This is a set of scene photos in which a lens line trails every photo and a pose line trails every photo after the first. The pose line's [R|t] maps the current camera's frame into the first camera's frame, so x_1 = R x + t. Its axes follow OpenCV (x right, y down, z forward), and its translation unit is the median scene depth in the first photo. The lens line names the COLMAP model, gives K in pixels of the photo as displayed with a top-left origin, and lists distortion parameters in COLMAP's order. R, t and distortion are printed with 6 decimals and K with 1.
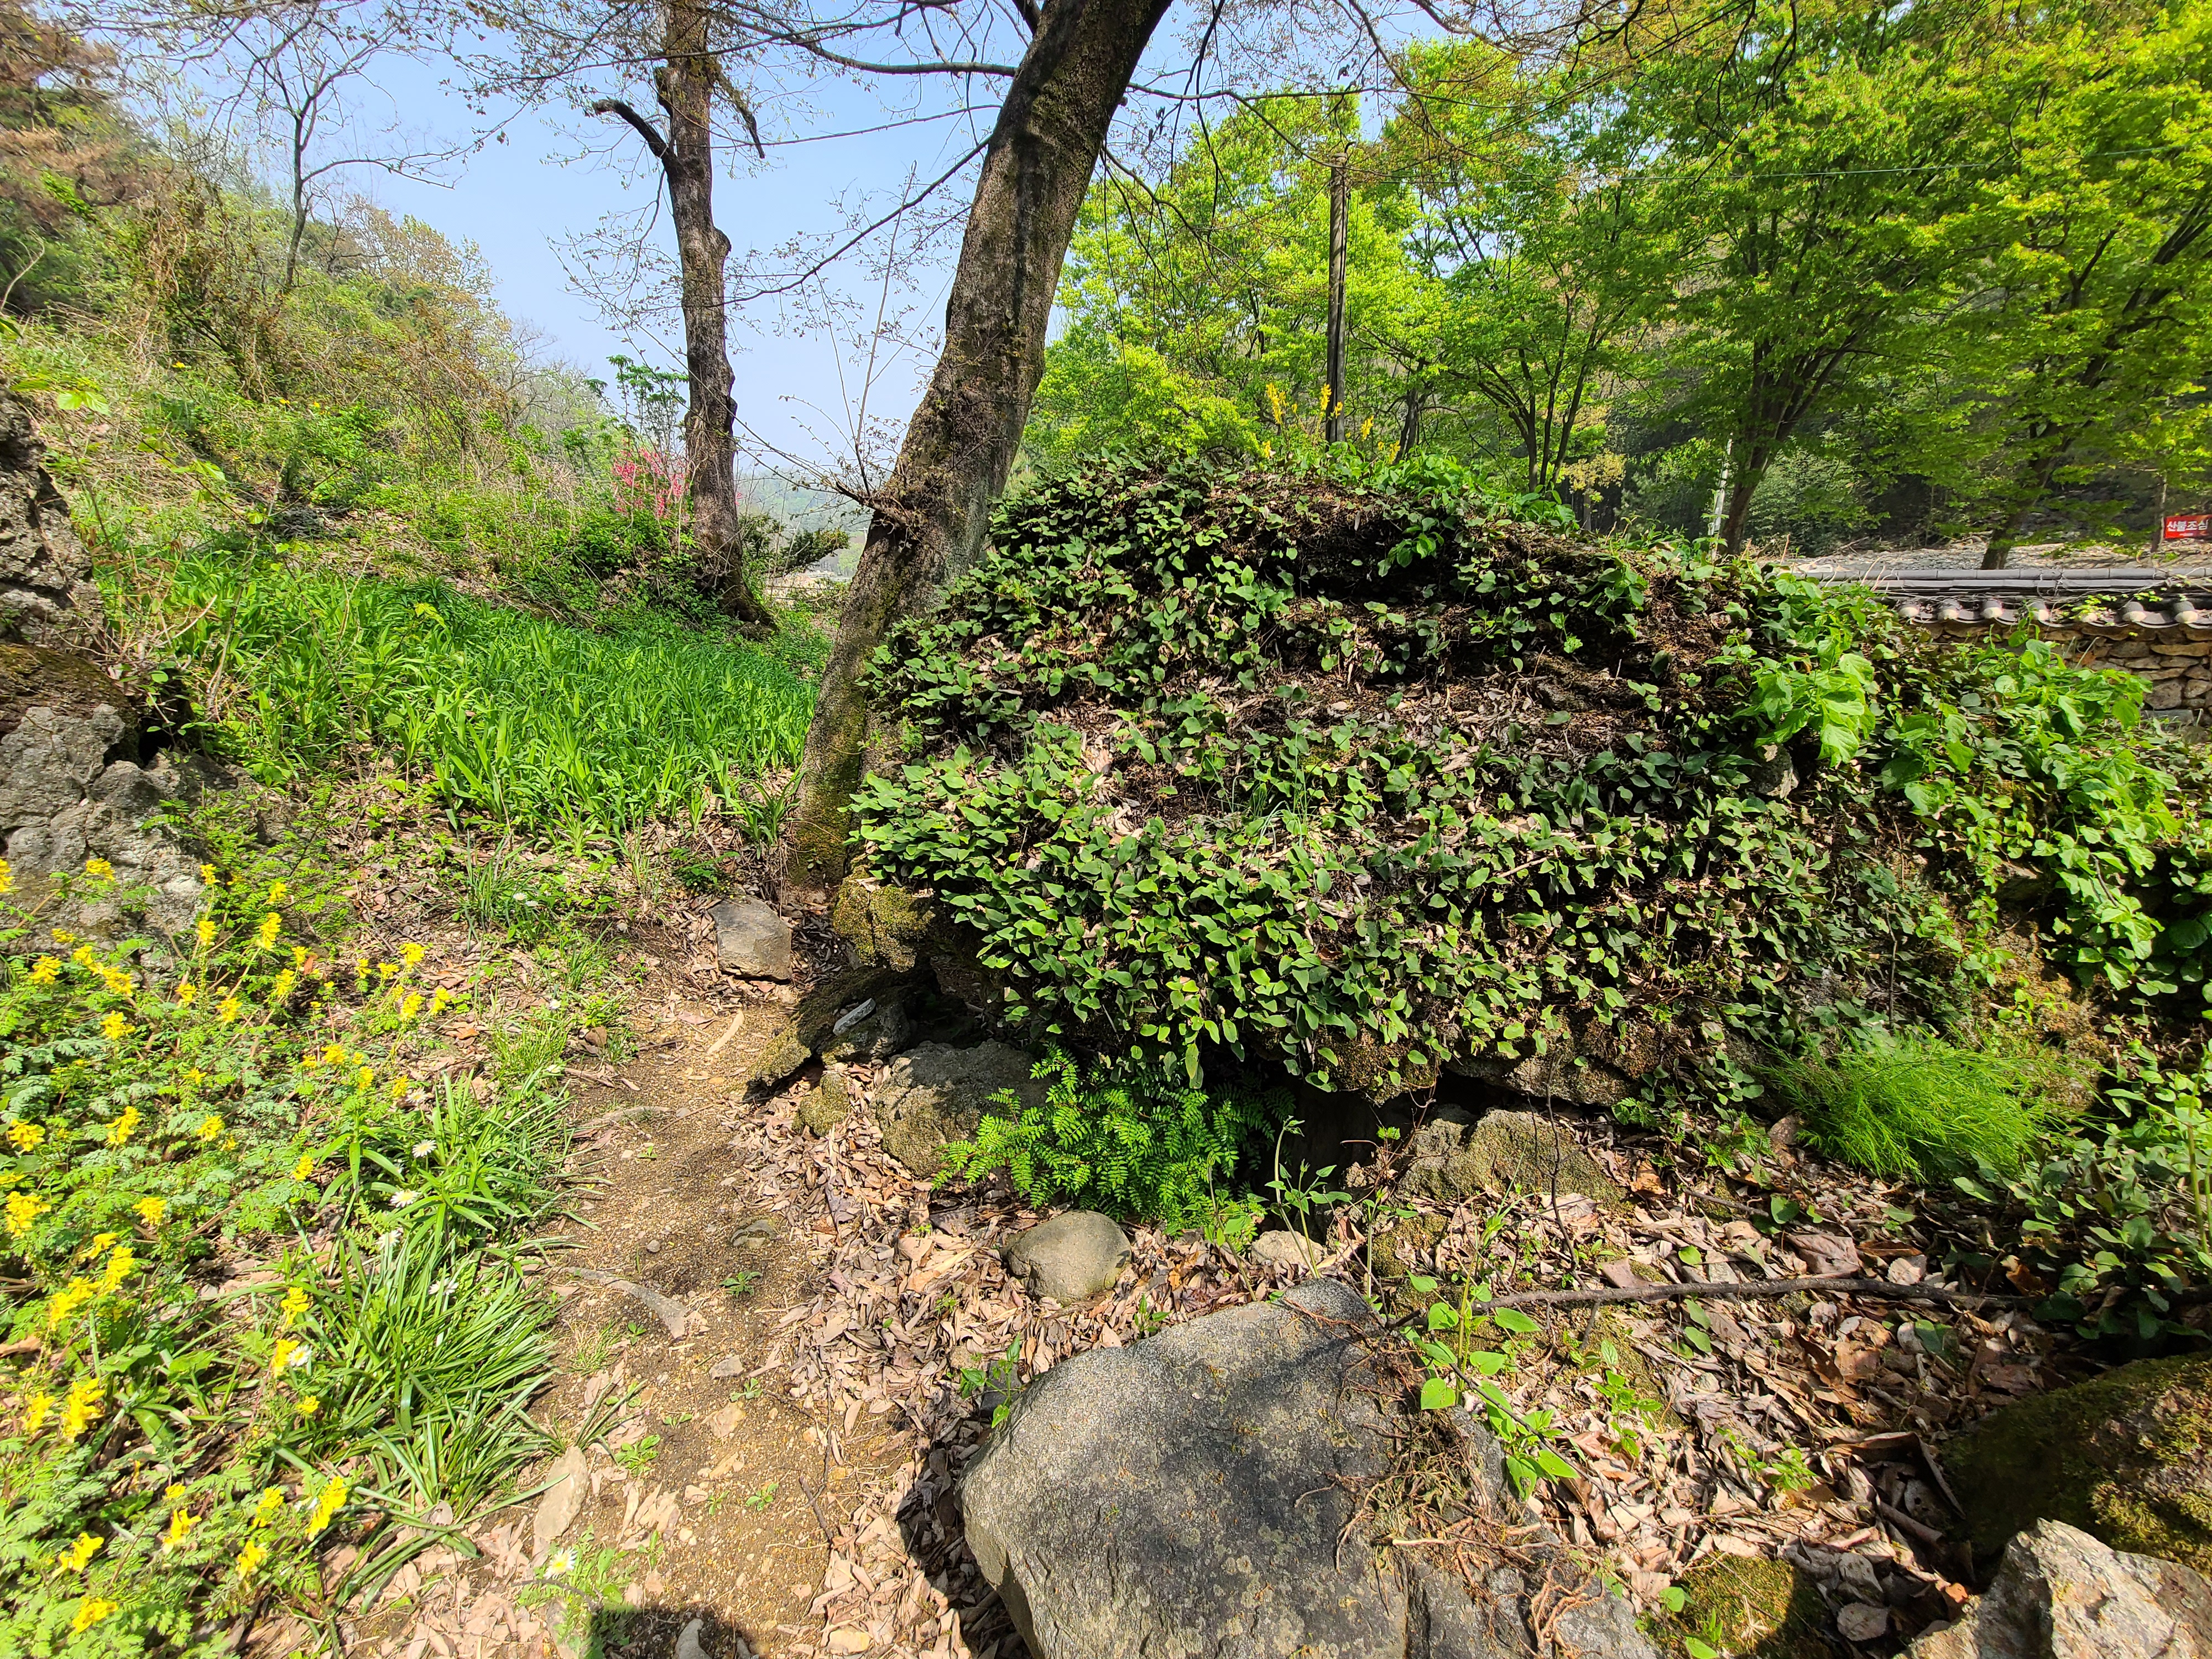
lens RADIAL K [[898.1, 0, 1090.9], [0, 898.1, 836.6], [0, 0, 1]] dist [-0.008548, -0.001001]
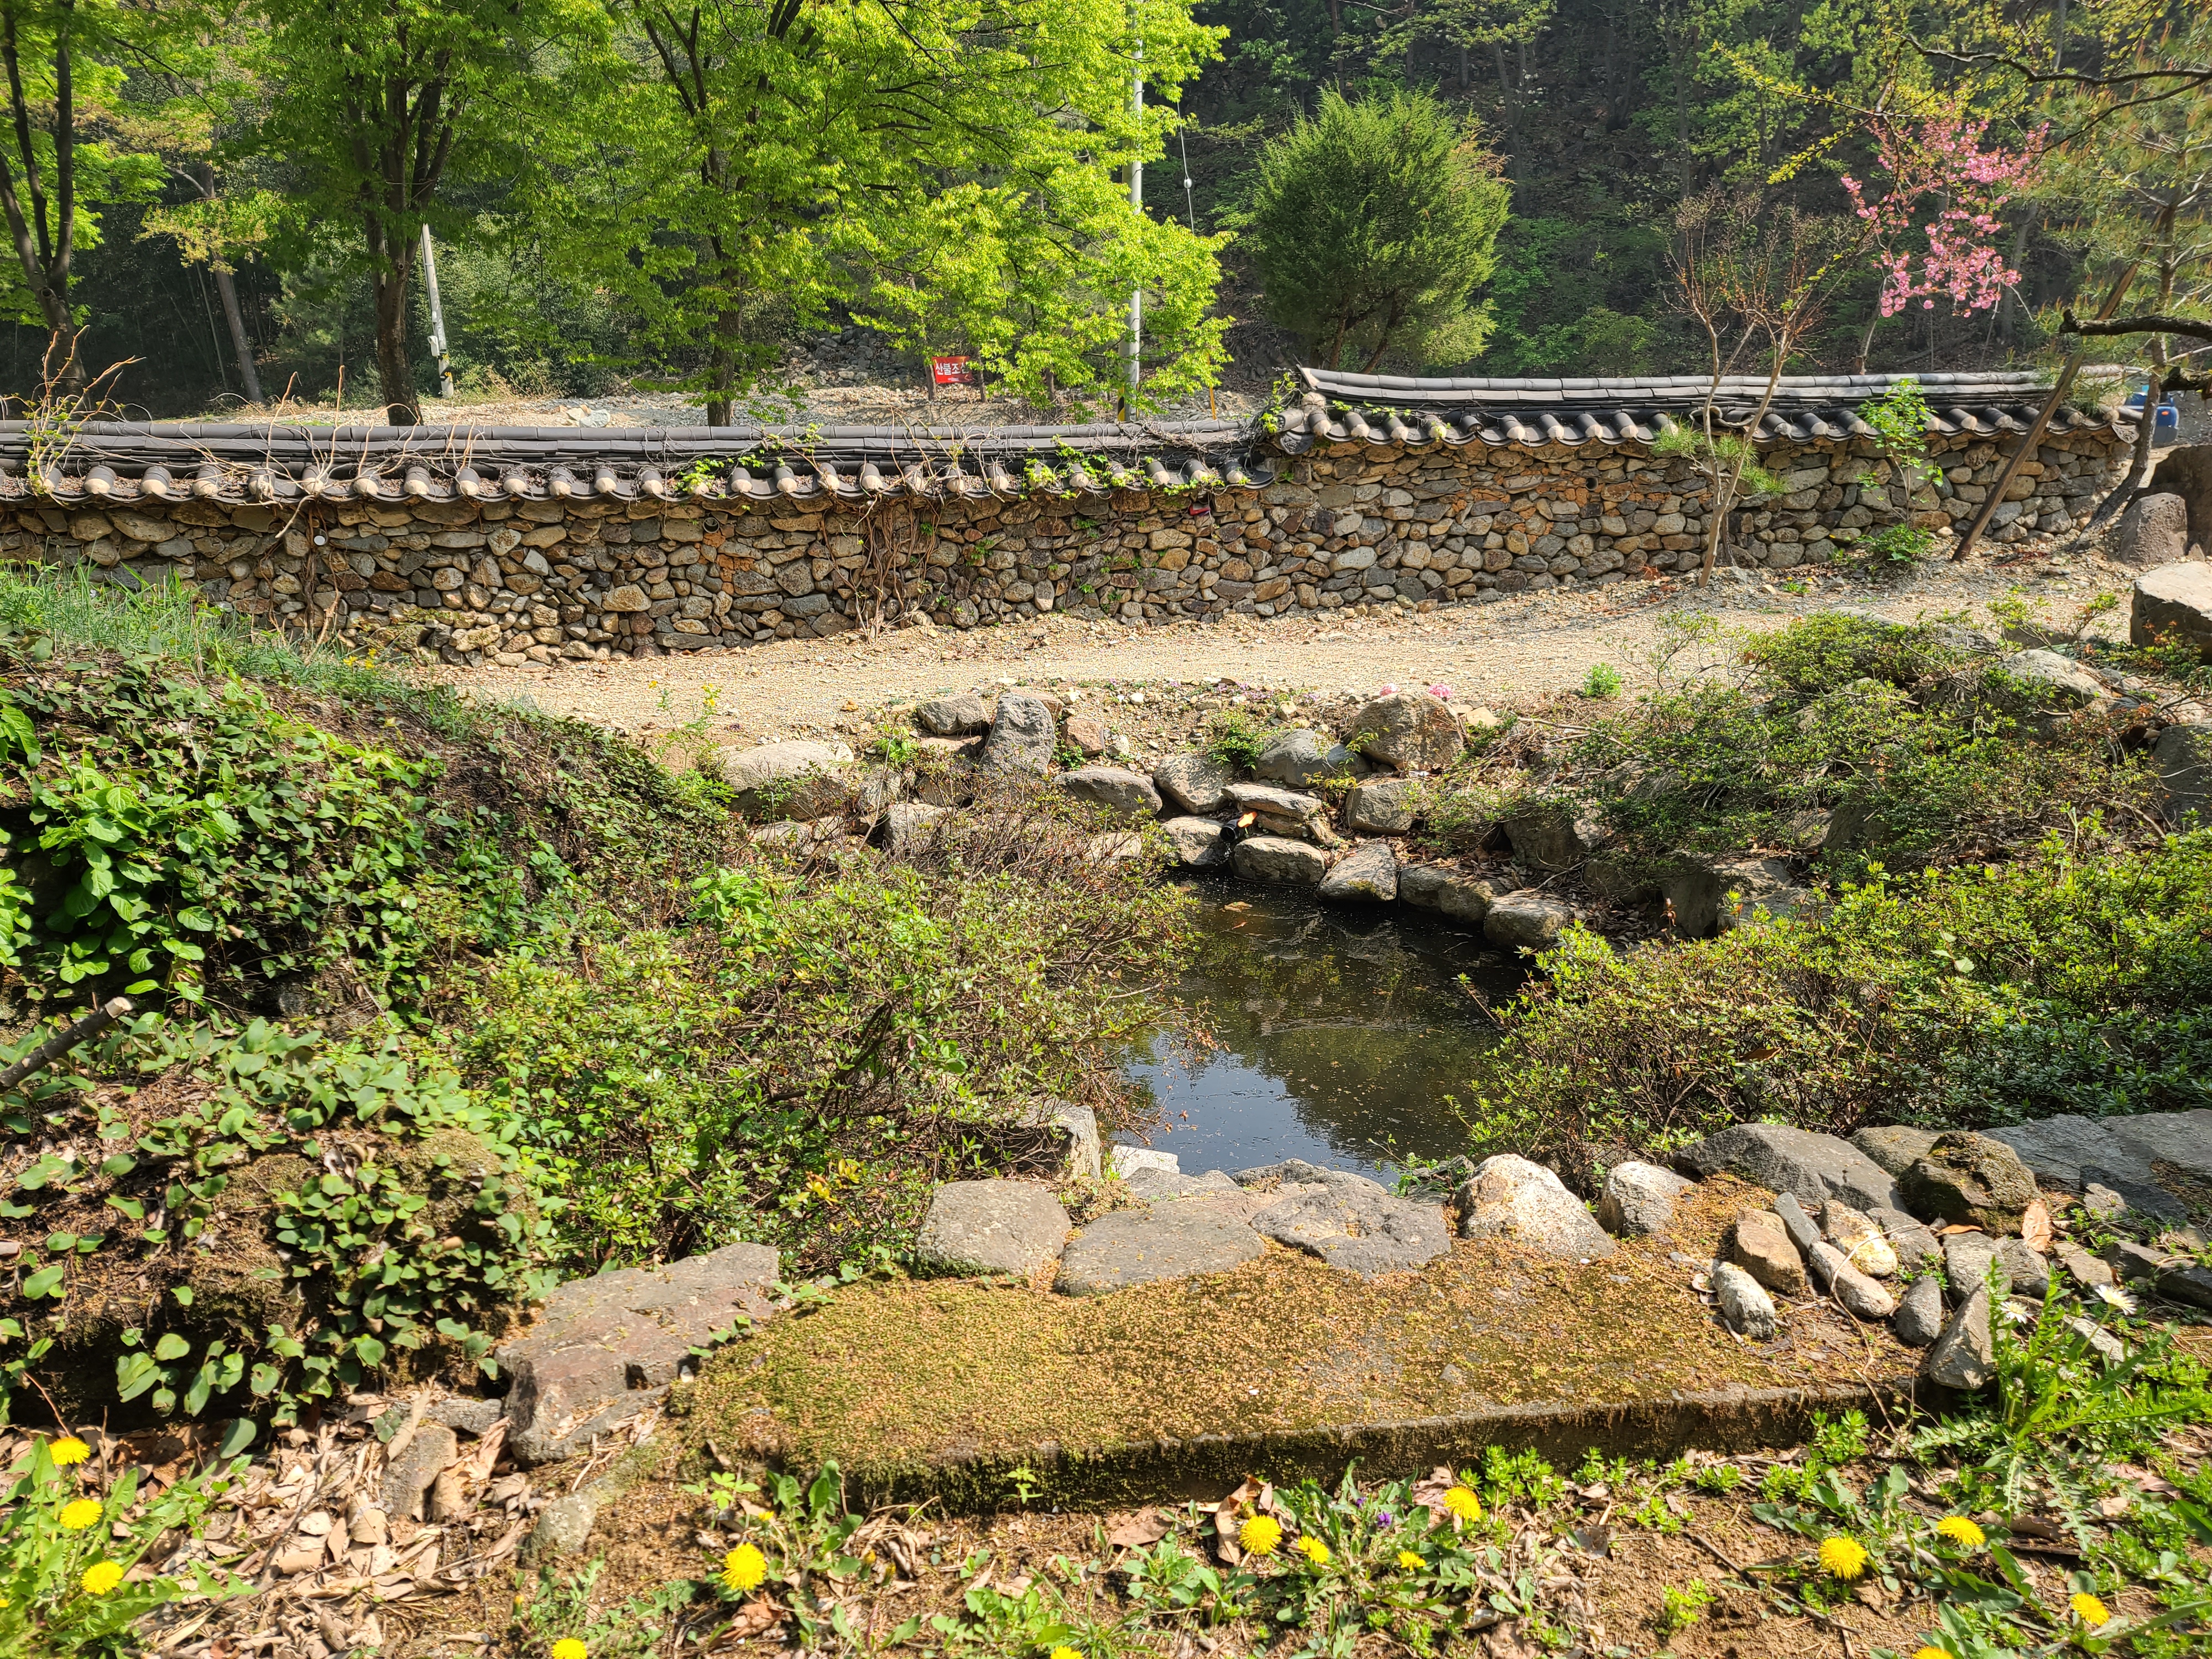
lens RADIAL K [[1601.2, 0, 1129.2], [0, 1601.2, 877.0], [0, 0, 1]] dist [0.074202, -0.059058]
pose [[0.577123, -0.211077, 0.788908, 0.645712], [0.218797, 0.970669, 0.099648, 0.160774], [-0.786802, 0.115102, 0.606378, -0.731483]]
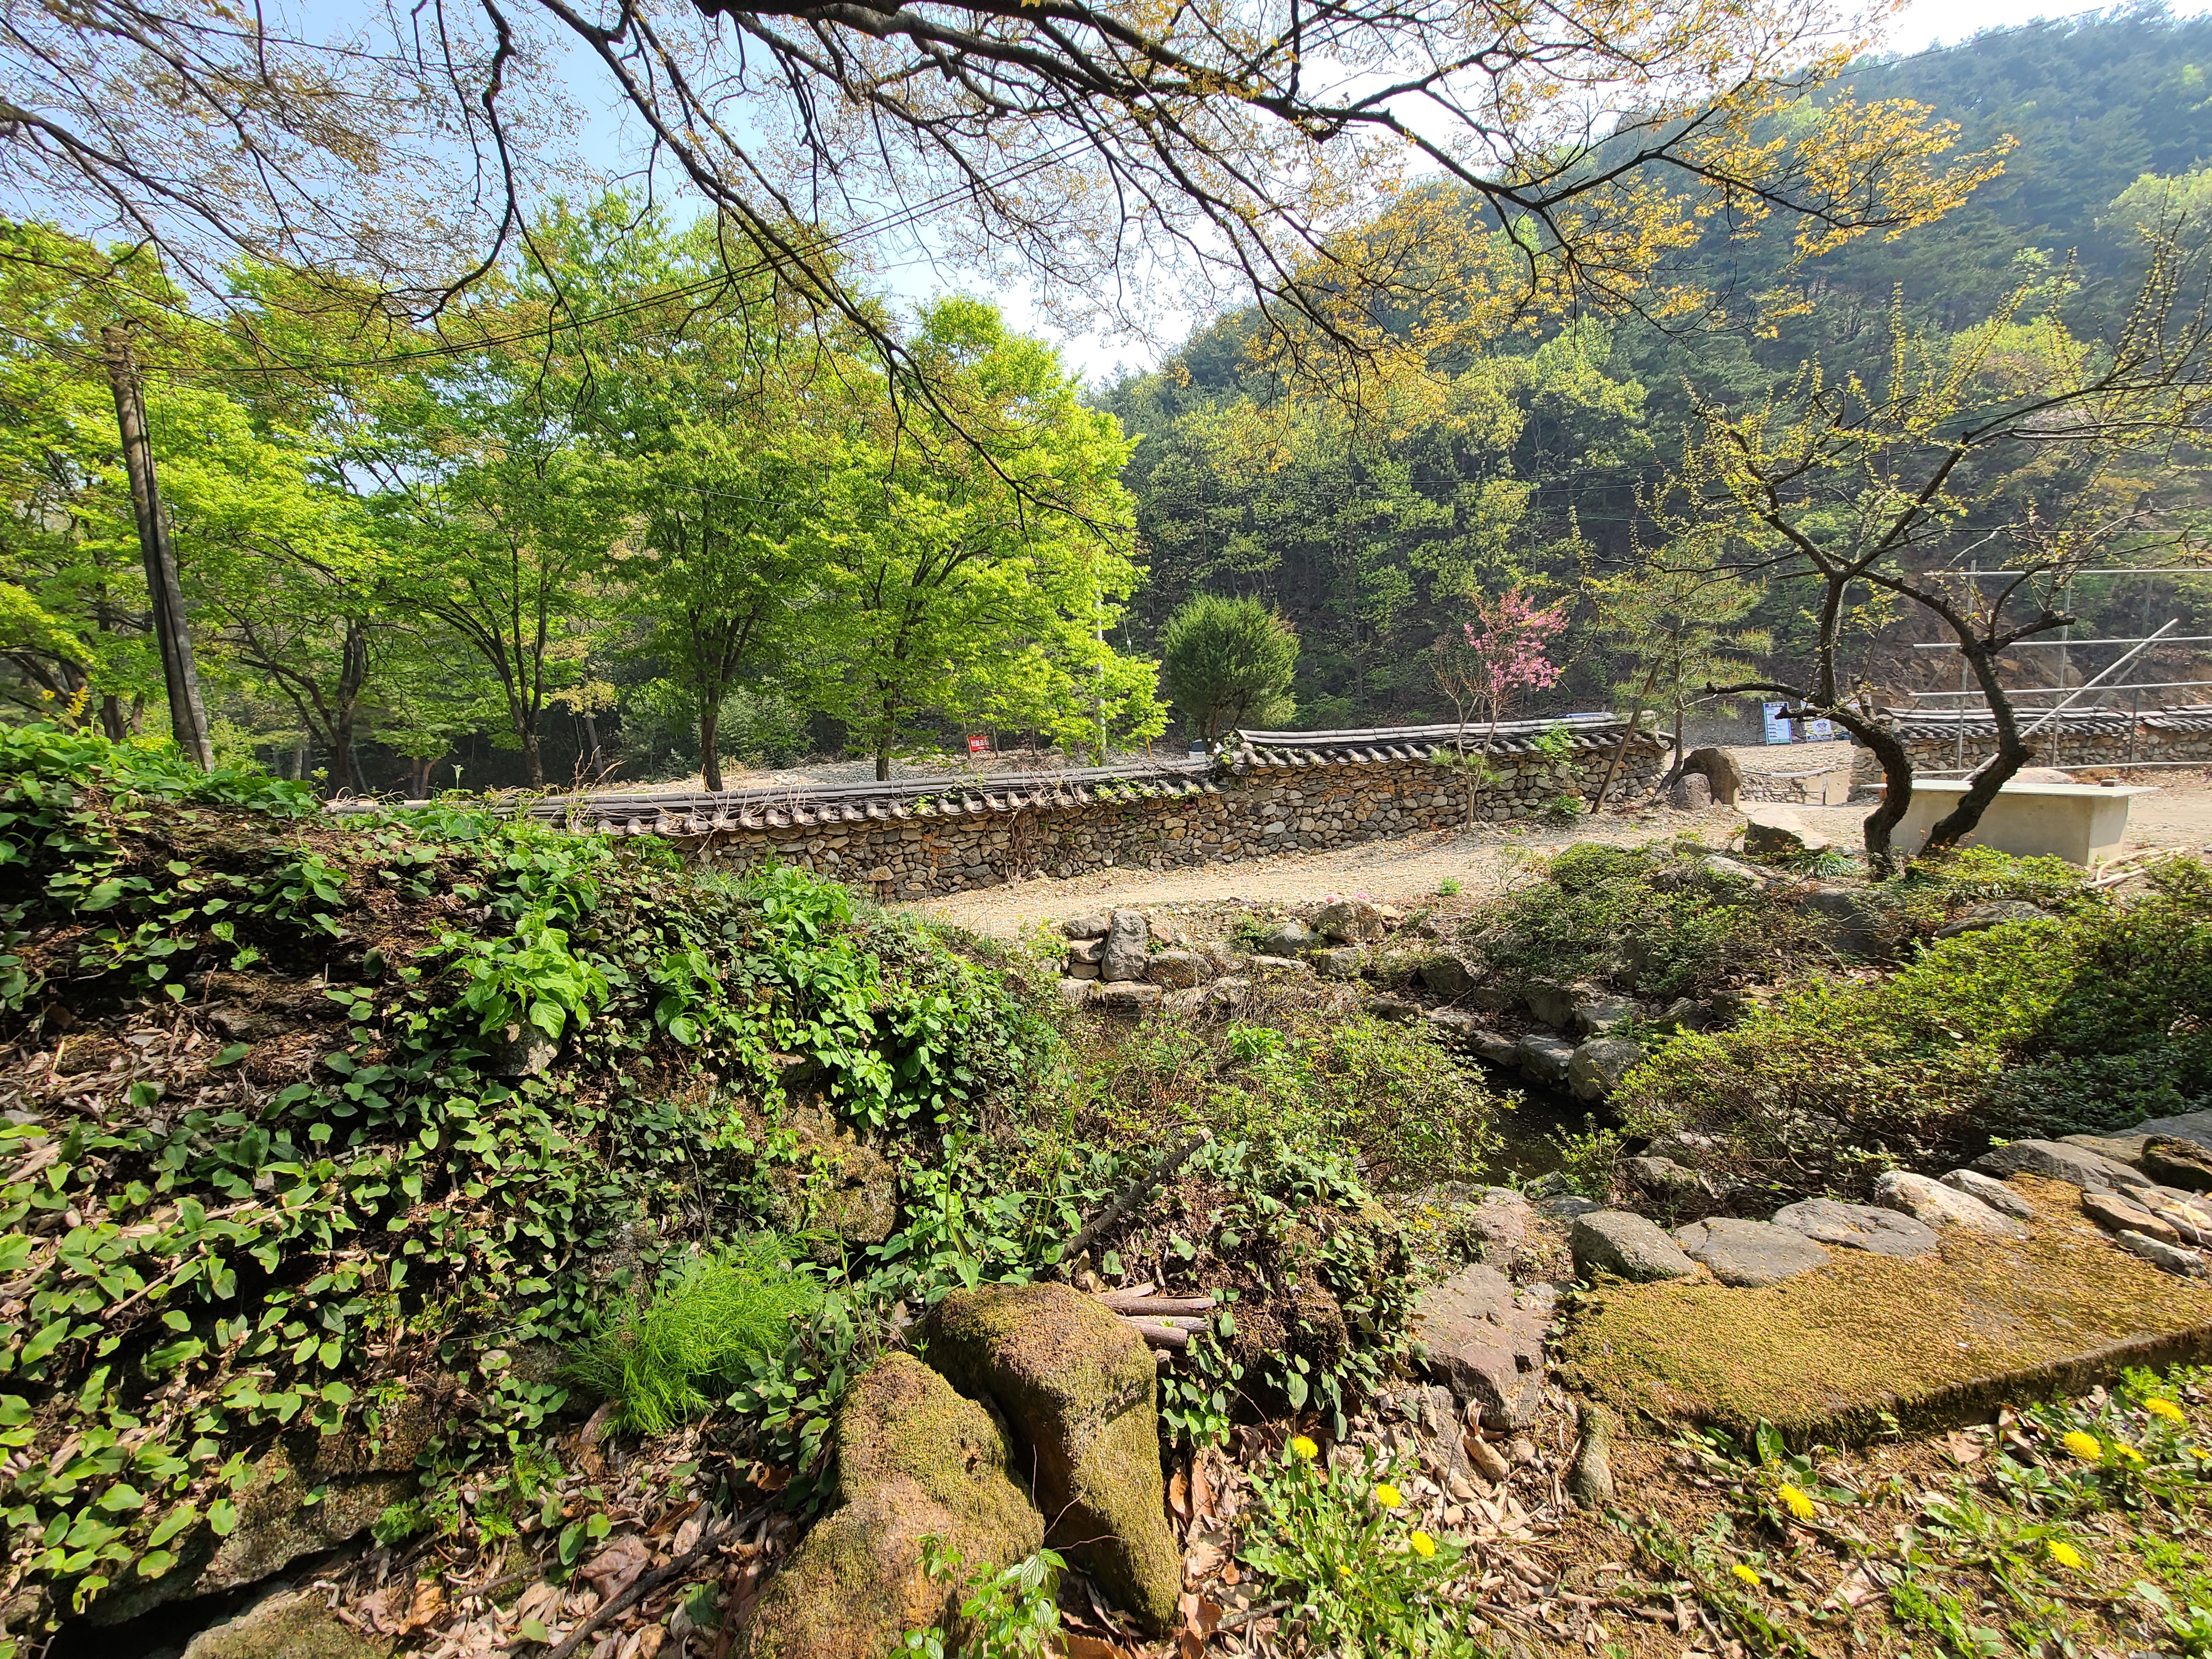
lens RADIAL K [[898.1, 0, 1098.2], [0, 898.1, 836.7], [0, 0, 1]] dist [-0.008548, -0.001001]
pose [[0.547289, -0.086293, 0.832483, 0.290488], [0.276319, 0.957527, -0.082402, -0.038149], [-0.790014, 0.275129, 0.547888, -0.093762]]
